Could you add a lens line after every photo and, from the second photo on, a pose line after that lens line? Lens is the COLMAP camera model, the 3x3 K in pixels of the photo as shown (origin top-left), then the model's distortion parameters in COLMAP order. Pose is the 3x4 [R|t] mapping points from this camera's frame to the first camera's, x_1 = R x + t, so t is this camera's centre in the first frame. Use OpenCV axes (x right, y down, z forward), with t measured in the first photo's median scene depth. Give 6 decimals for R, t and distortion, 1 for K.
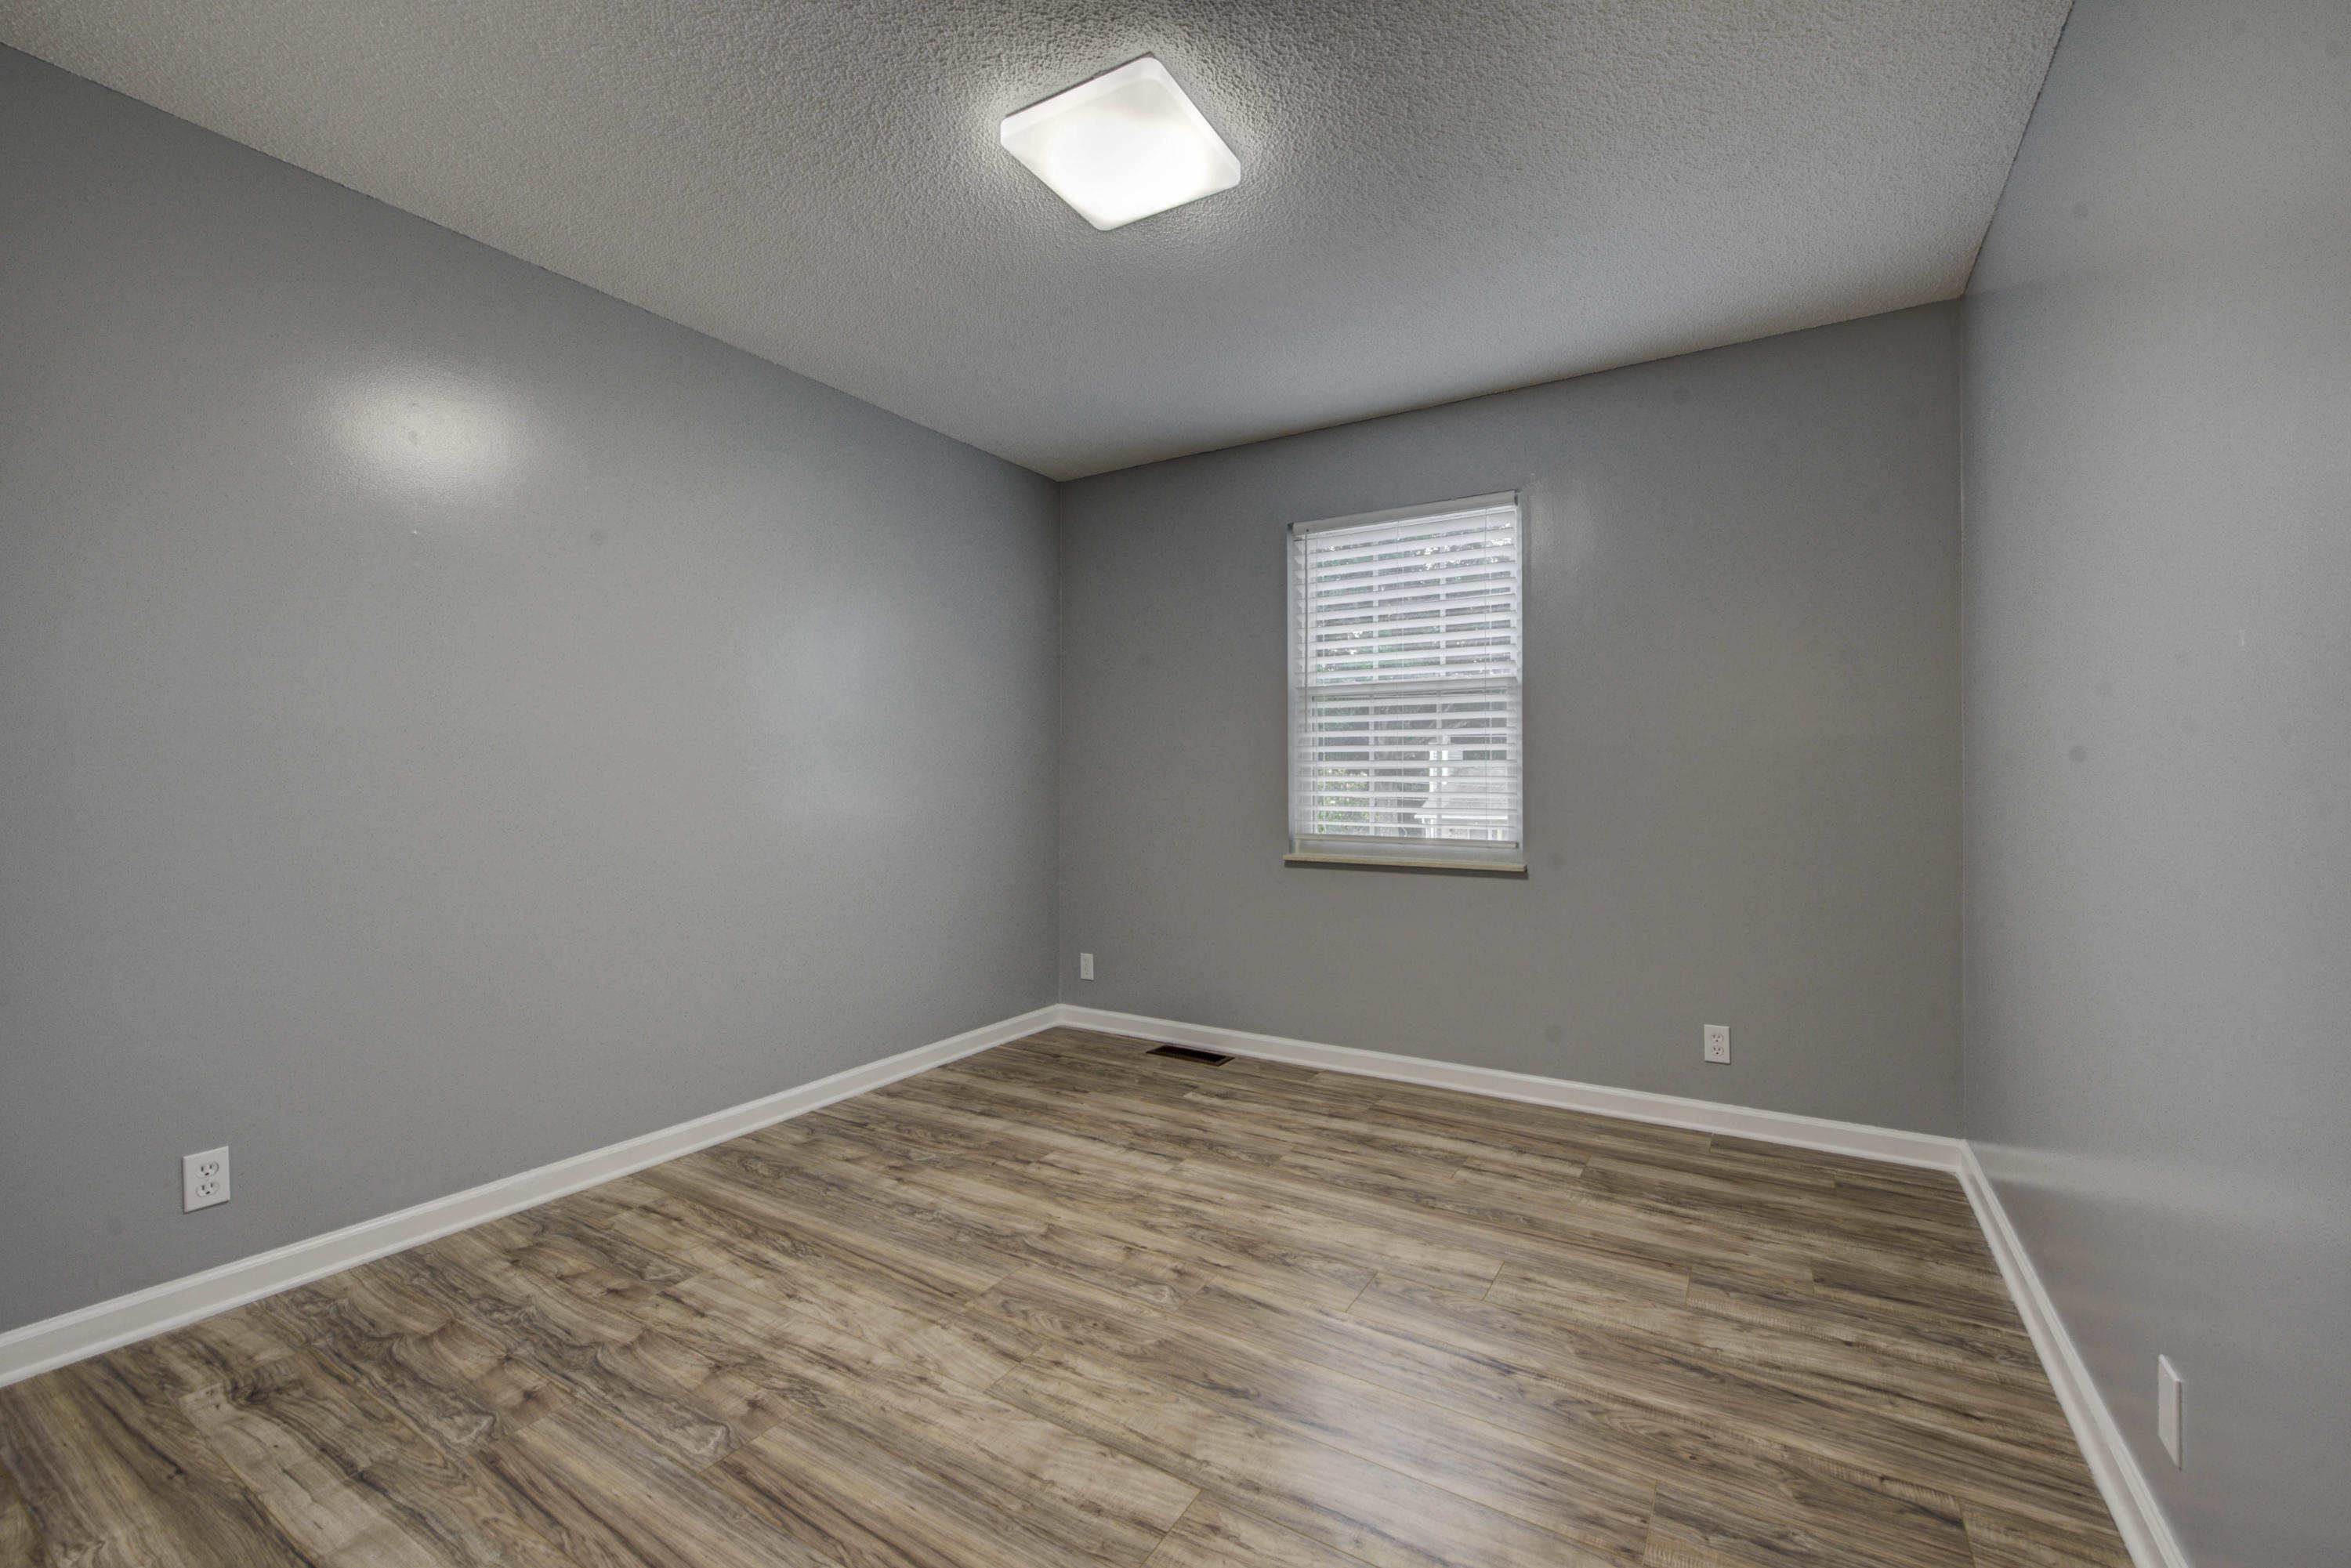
lens RADIAL K [[965.4, 0, 1174.5], [0, 965.4, 777.9], [0, 0, 1]] dist [0.004483, -0.004542]
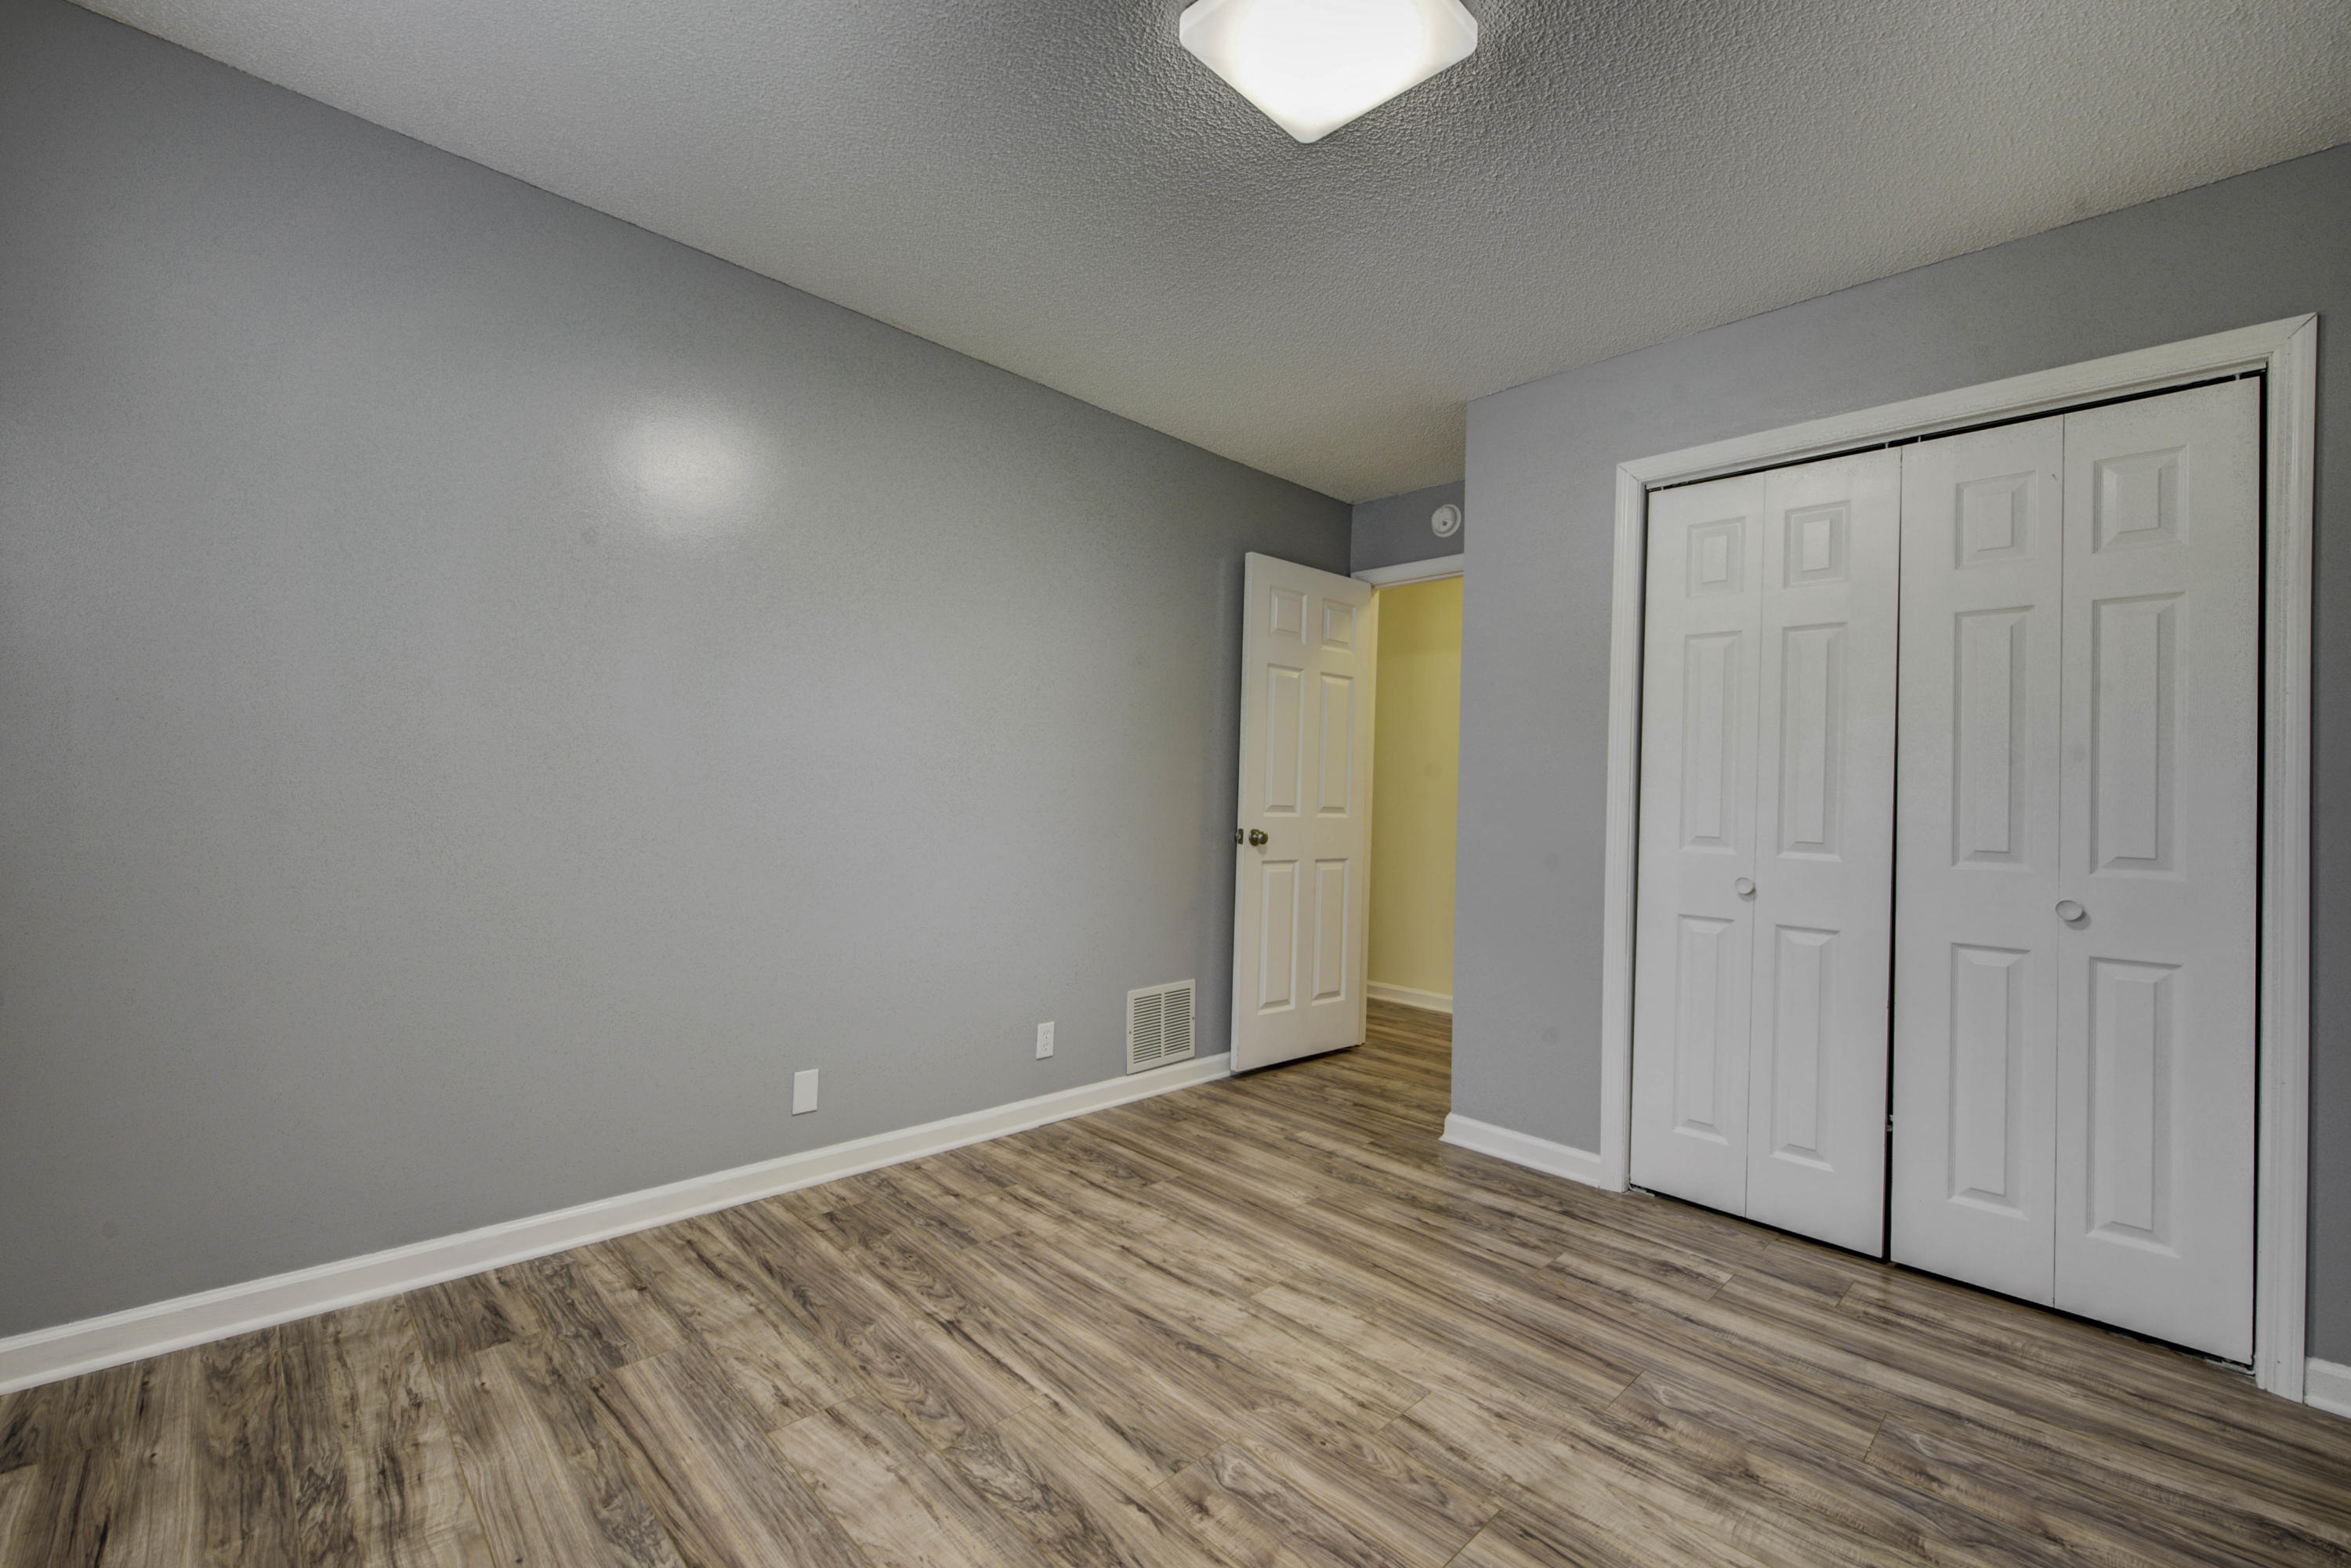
lens RADIAL K [[965.4, 0, 1174.5], [0, 965.4, 777.9], [0, 0, 1]] dist [0.004483, -0.004542]
pose [[-0.970748, -0.024091, 0.238890, -0.152152], [-0.031141, 0.999182, -0.025779, 0.006335], [-0.238073, -0.032464, -0.970704, 1.979439]]
